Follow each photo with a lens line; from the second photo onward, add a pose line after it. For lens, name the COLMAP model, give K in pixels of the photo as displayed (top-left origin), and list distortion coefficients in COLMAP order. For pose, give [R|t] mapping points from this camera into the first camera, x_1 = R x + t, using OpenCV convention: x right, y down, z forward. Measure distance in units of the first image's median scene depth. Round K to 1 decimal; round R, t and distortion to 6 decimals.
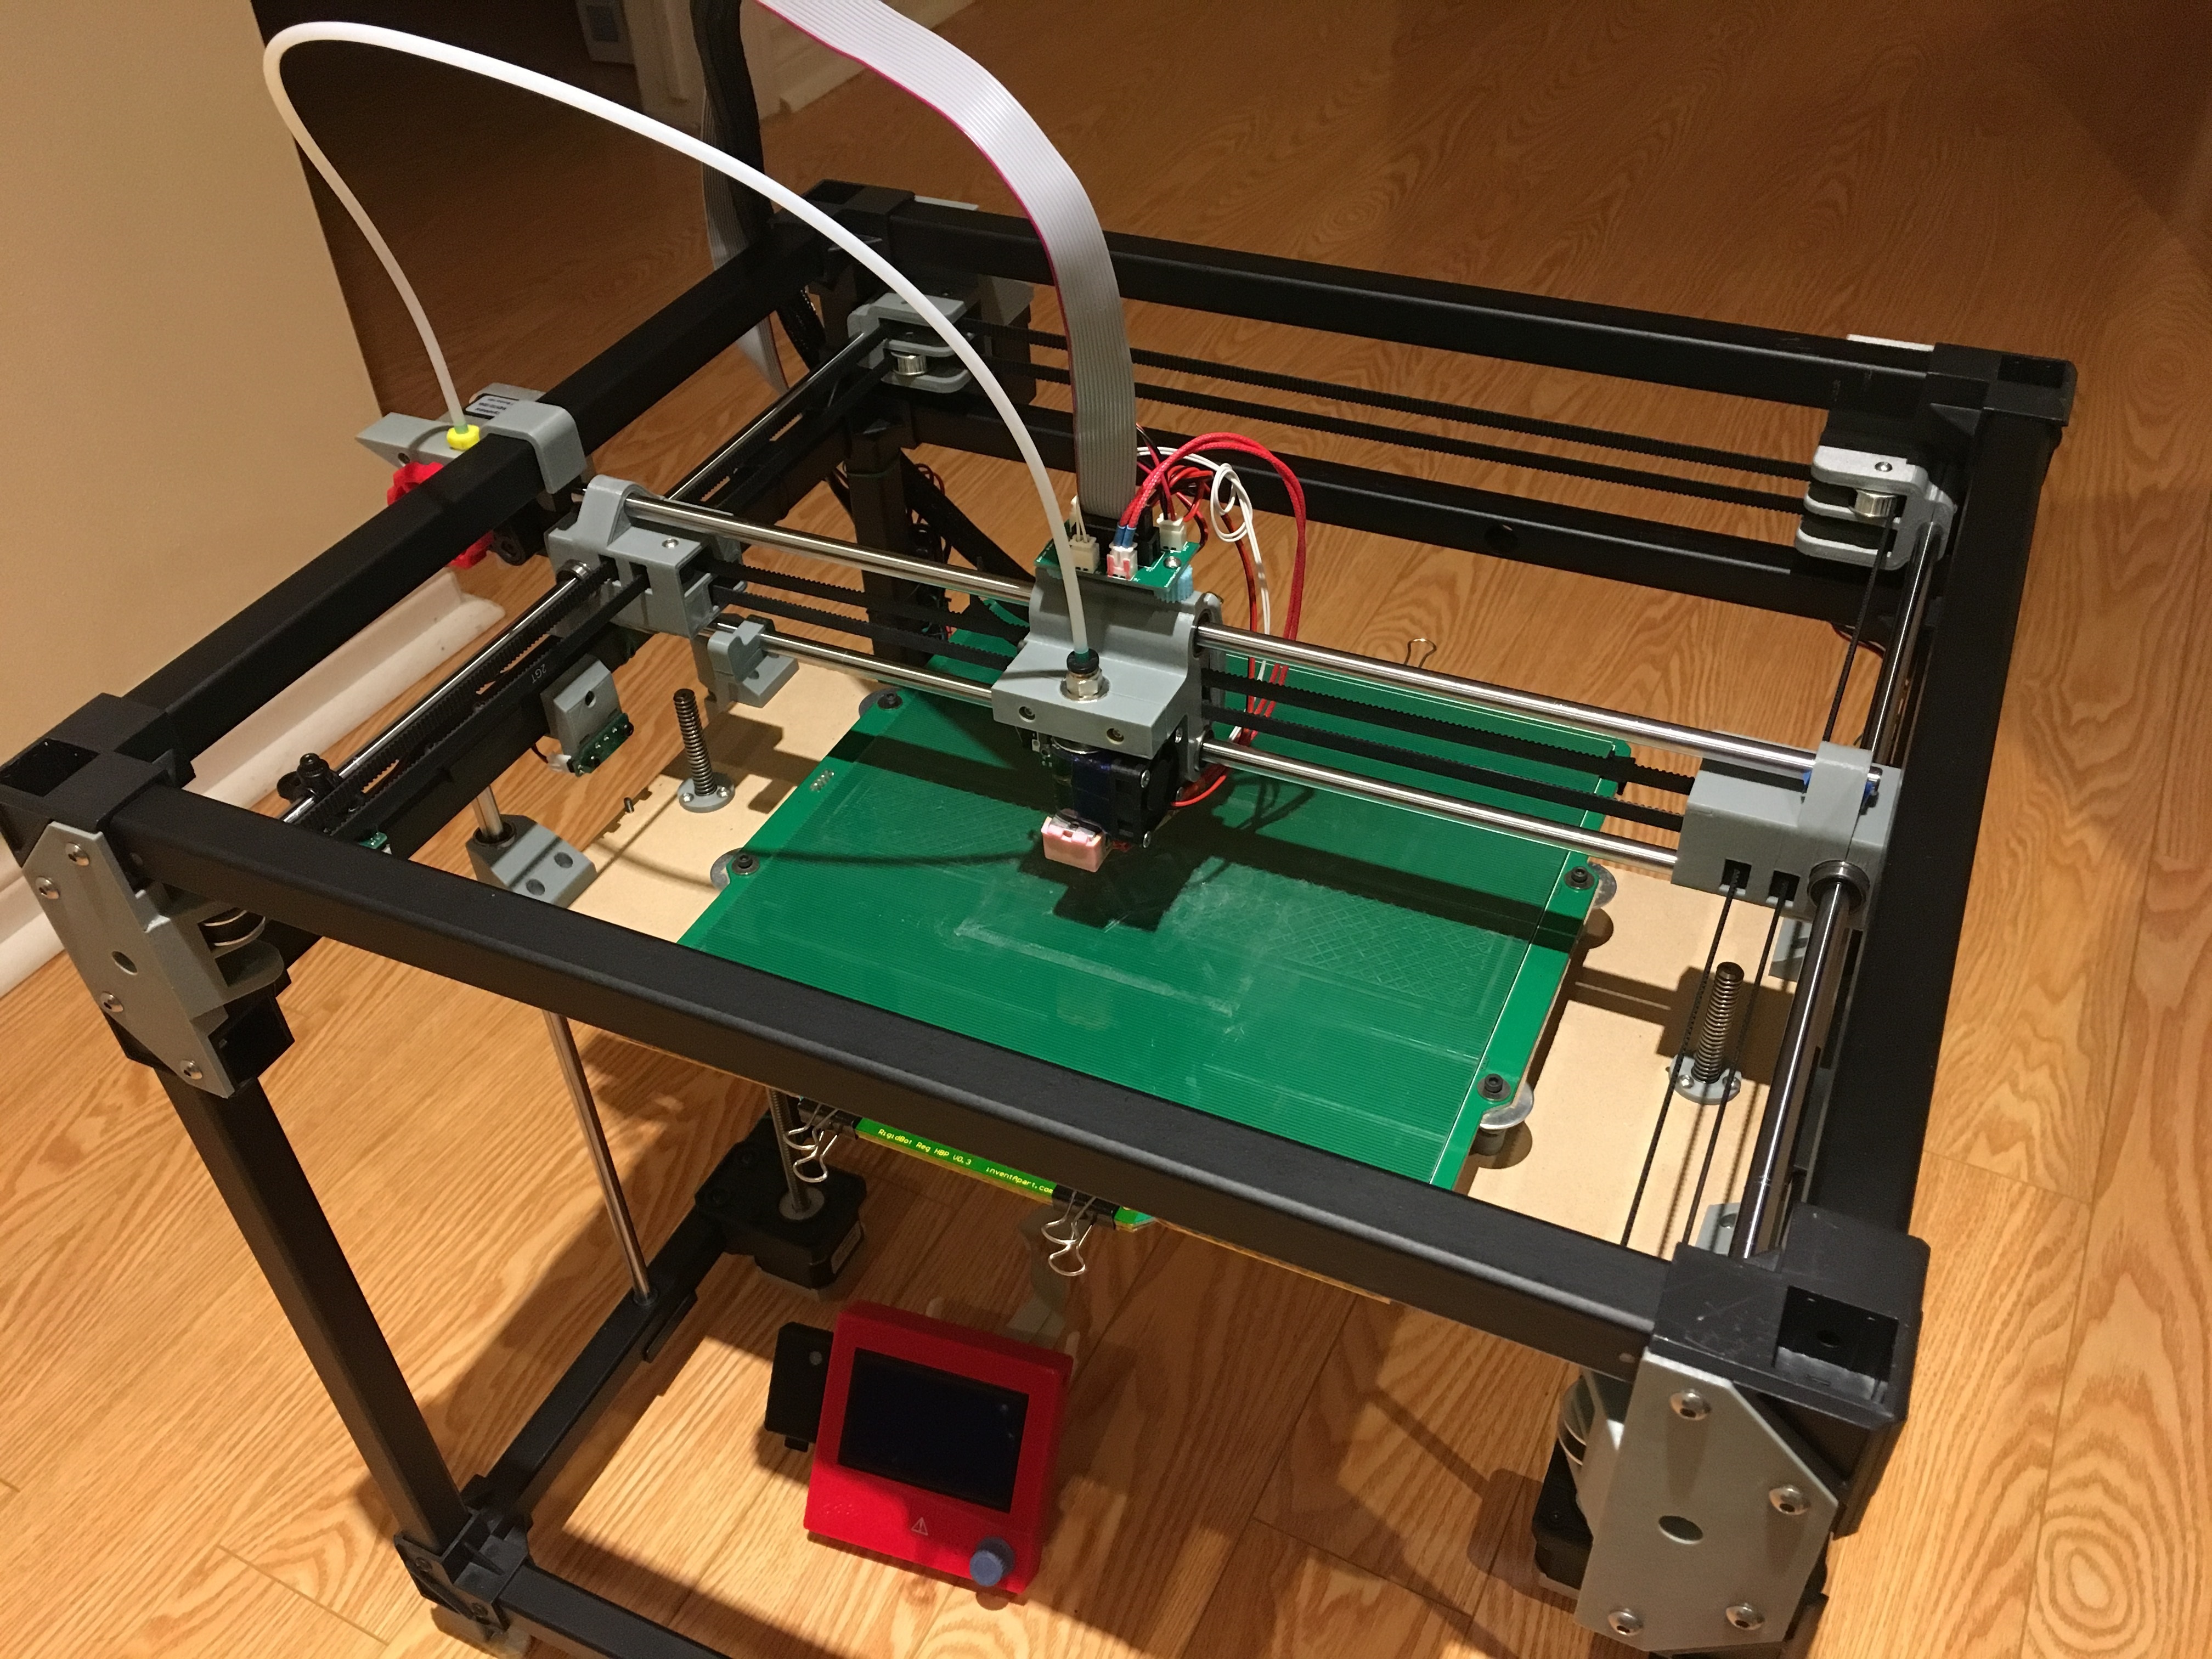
lens RADIAL K [[1897.5, 0, 1116.1], [0, 1897.5, 832.7], [0, 0, 1]] dist [0.052986, -0.005746]
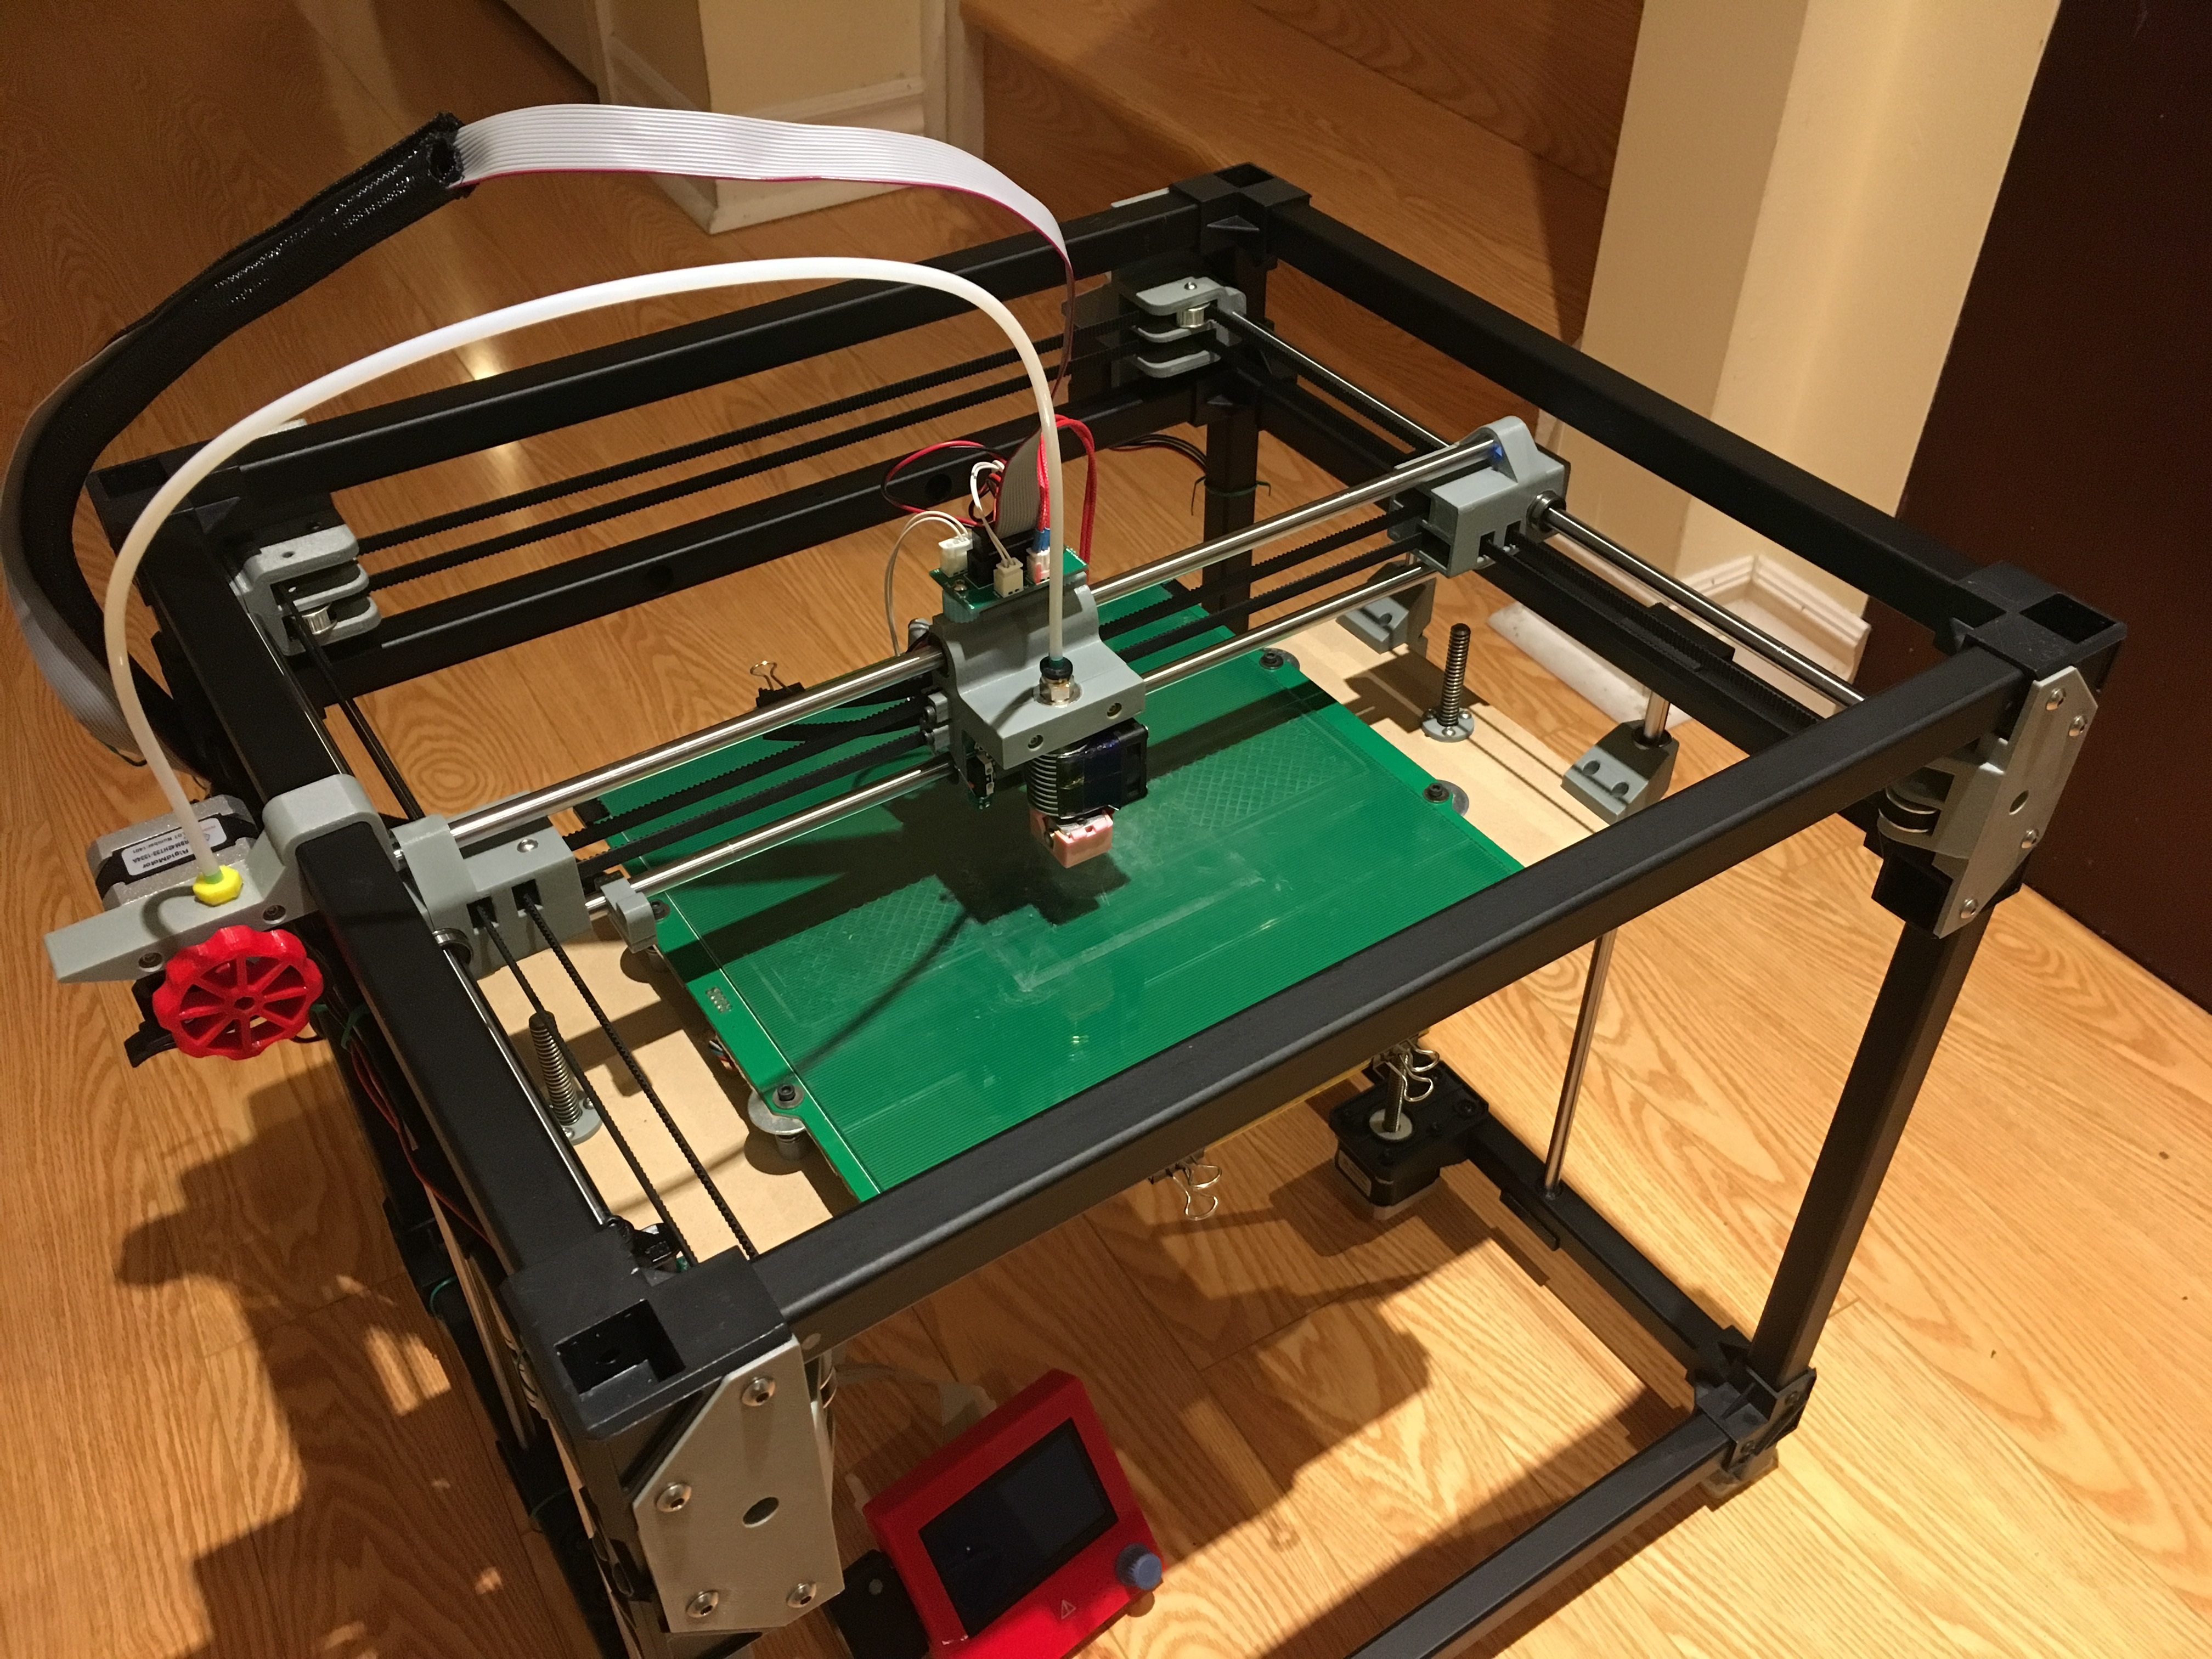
lens RADIAL K [[1897.5, 0, 1105.2], [0, 1897.5, 828.1], [0, 0, 1]] dist [0.052986, -0.005746]
pose [[0.521350, -0.525051, 0.672693, -0.621032], [0.538462, 0.813963, 0.217997, -0.191338], [-0.662007, 0.248567, 0.707080, 0.219531]]
